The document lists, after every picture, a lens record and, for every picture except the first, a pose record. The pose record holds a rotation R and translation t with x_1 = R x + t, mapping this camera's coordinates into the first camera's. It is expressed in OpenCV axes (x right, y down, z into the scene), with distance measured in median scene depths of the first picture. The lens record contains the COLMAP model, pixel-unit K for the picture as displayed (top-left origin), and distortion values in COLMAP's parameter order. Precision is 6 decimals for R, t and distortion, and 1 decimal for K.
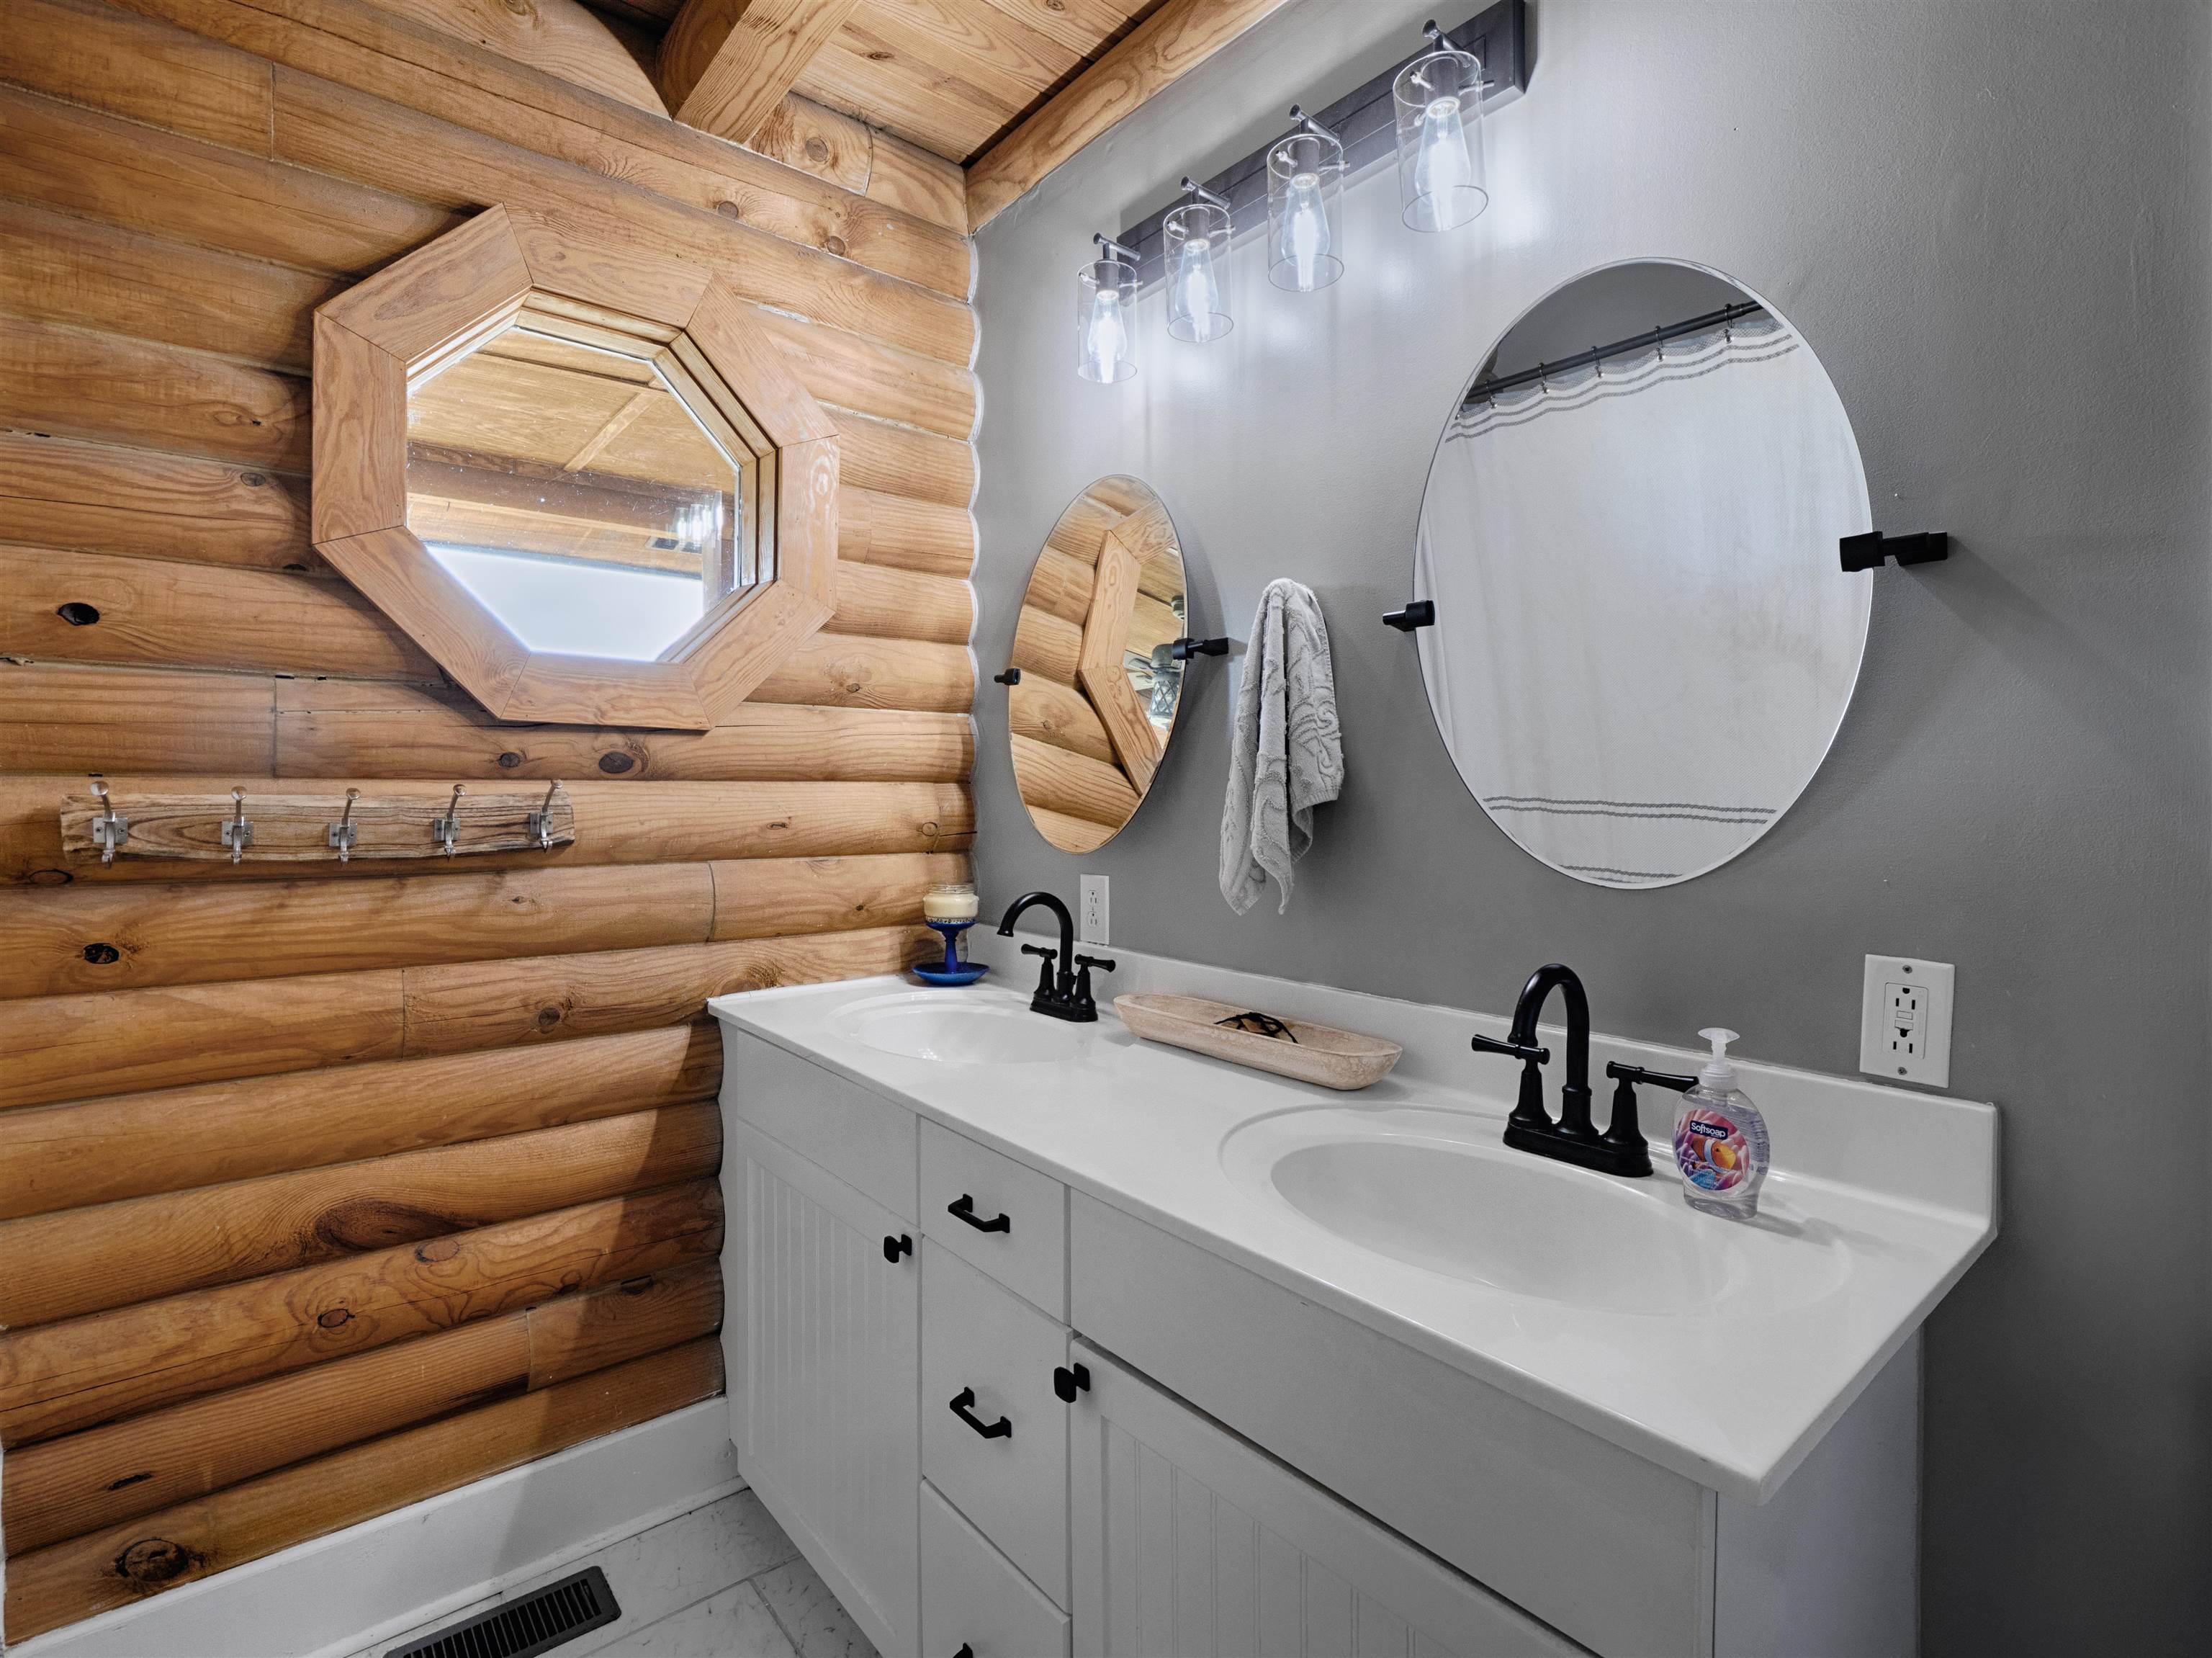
lens RADIAL K [[1060.5, 0, 1115.9], [0, 1060.5, 810.8], [0, 0, 1]] dist [-0.004980, -0.007818]
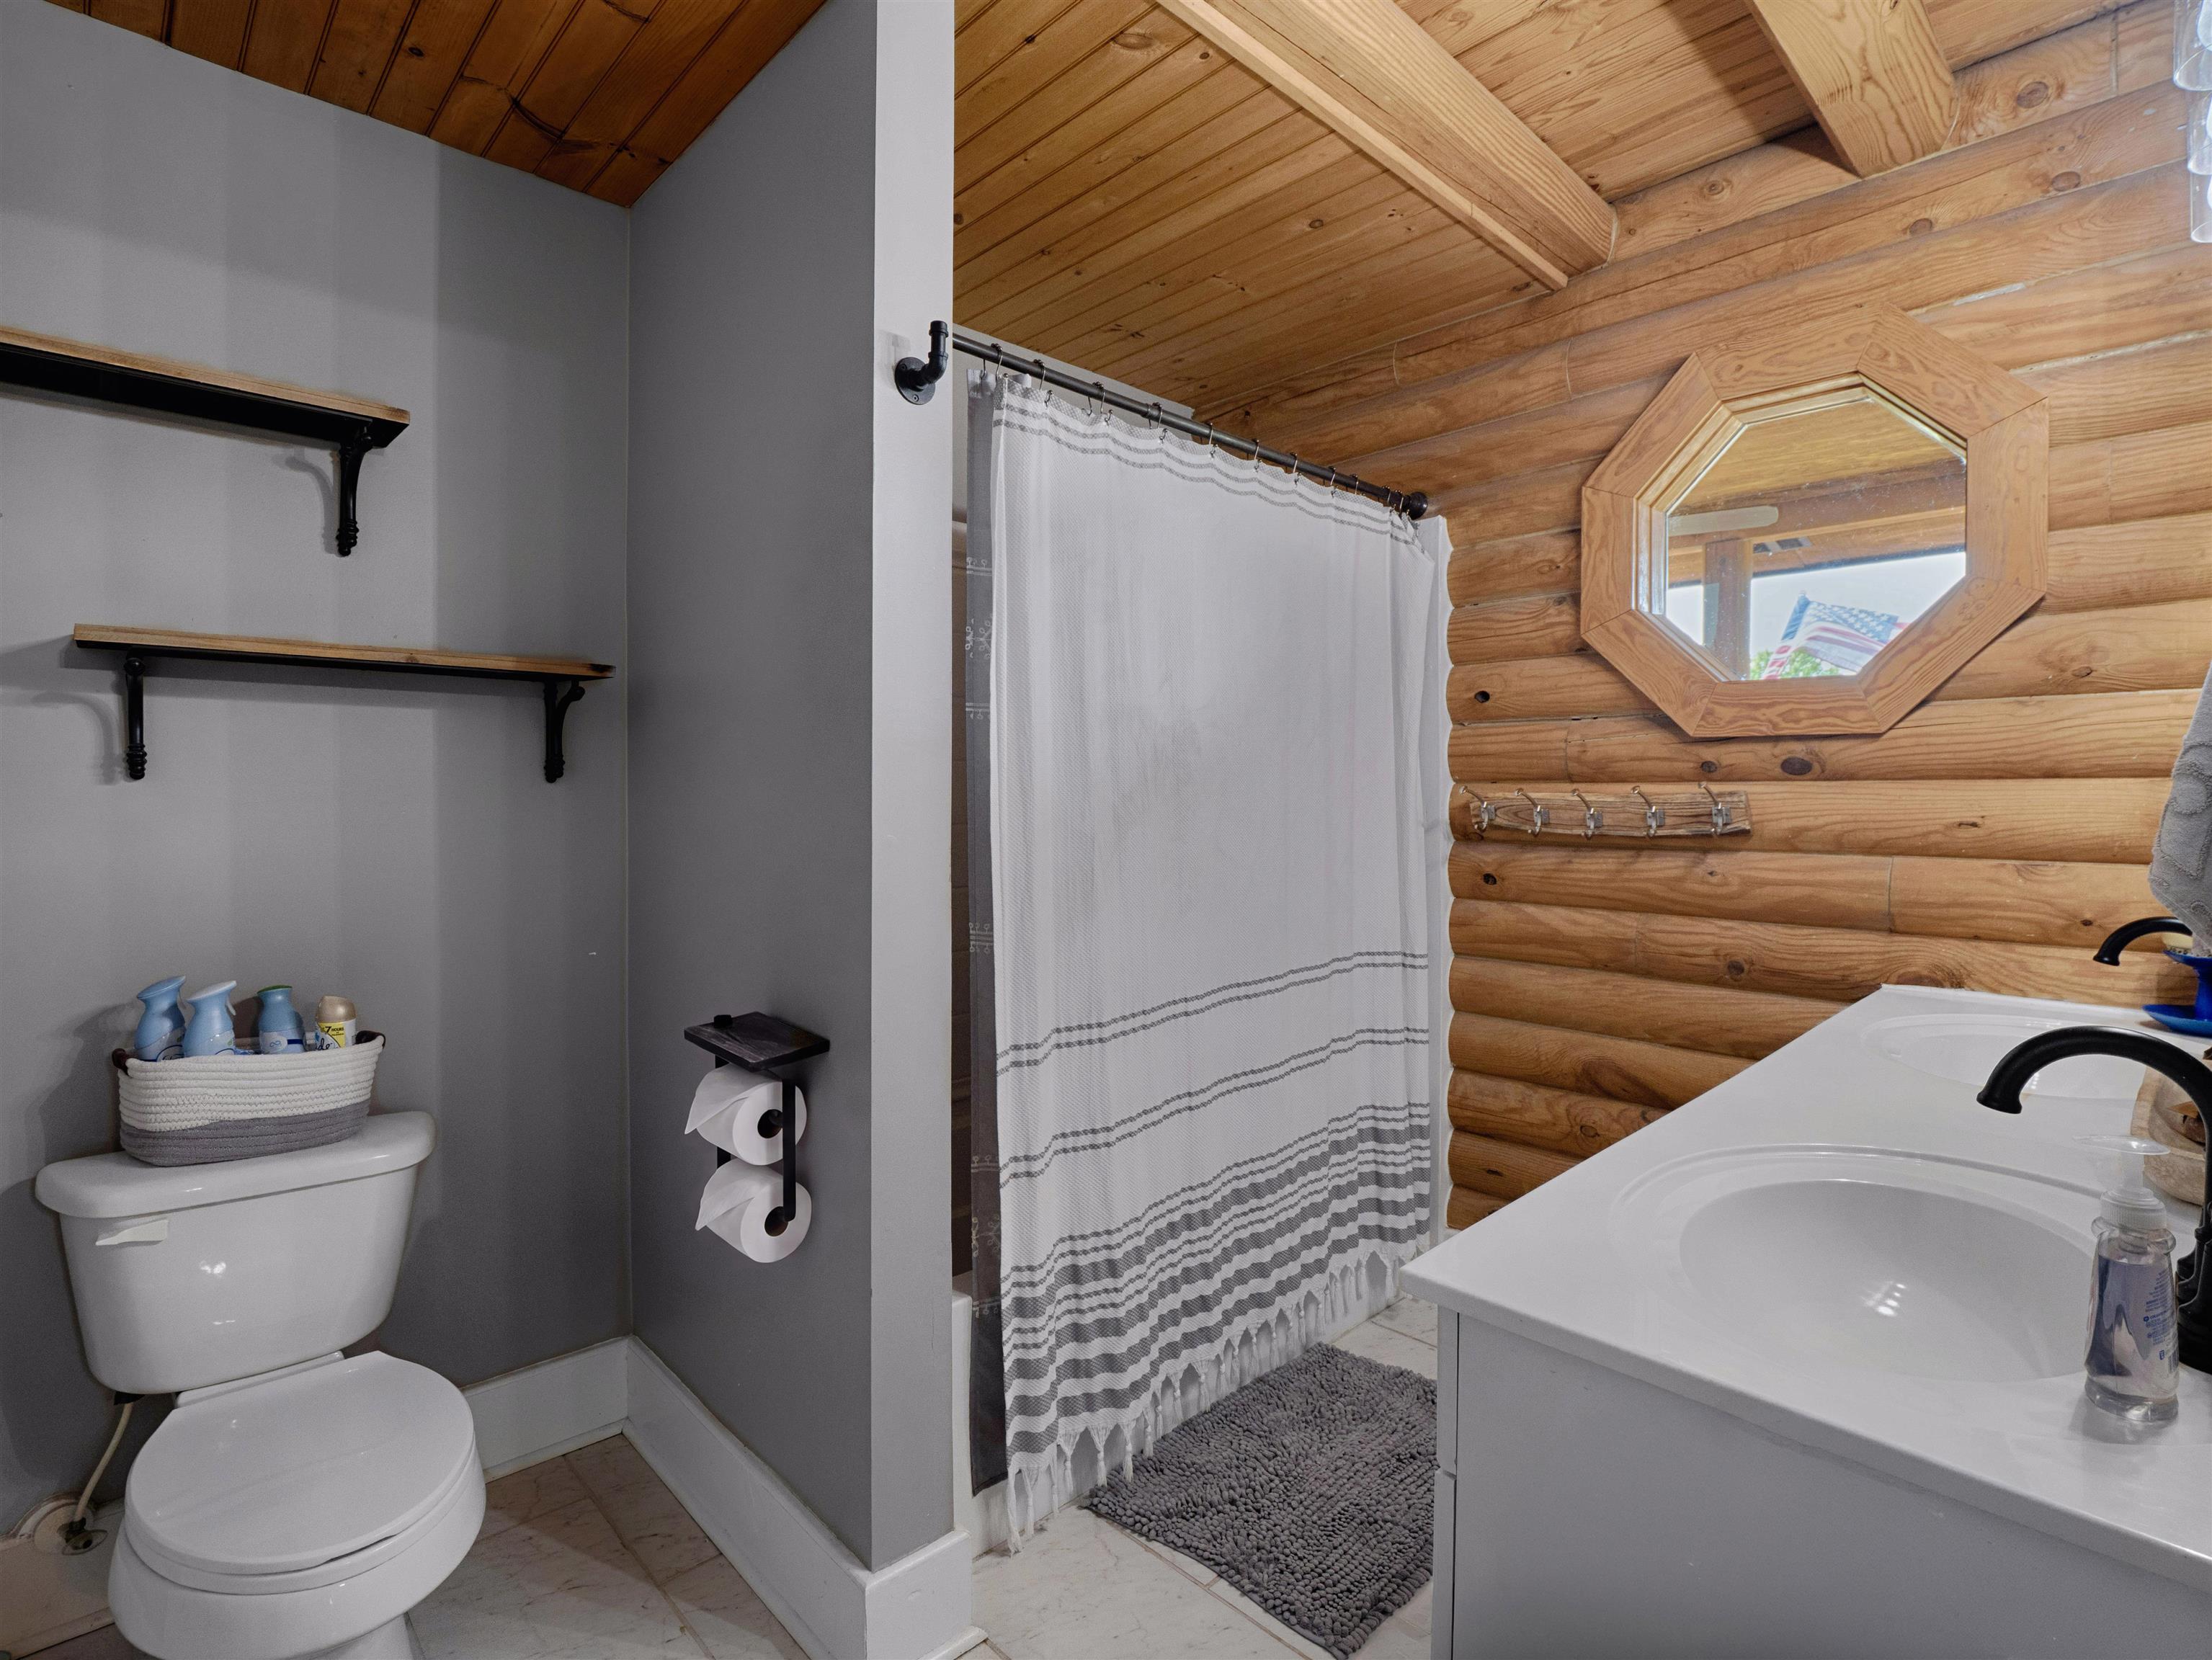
lens RADIAL K [[1060.3, 0, 1115.9], [0, 1060.3, 811.8], [0, 0, 1]] dist [-0.004980, -0.007818]
pose [[0.069673, 0.017804, -0.997411, 0.710915], [-0.014889, 0.999748, 0.016805, -0.003135], [0.997459, 0.013680, 0.069921, 0.177437]]
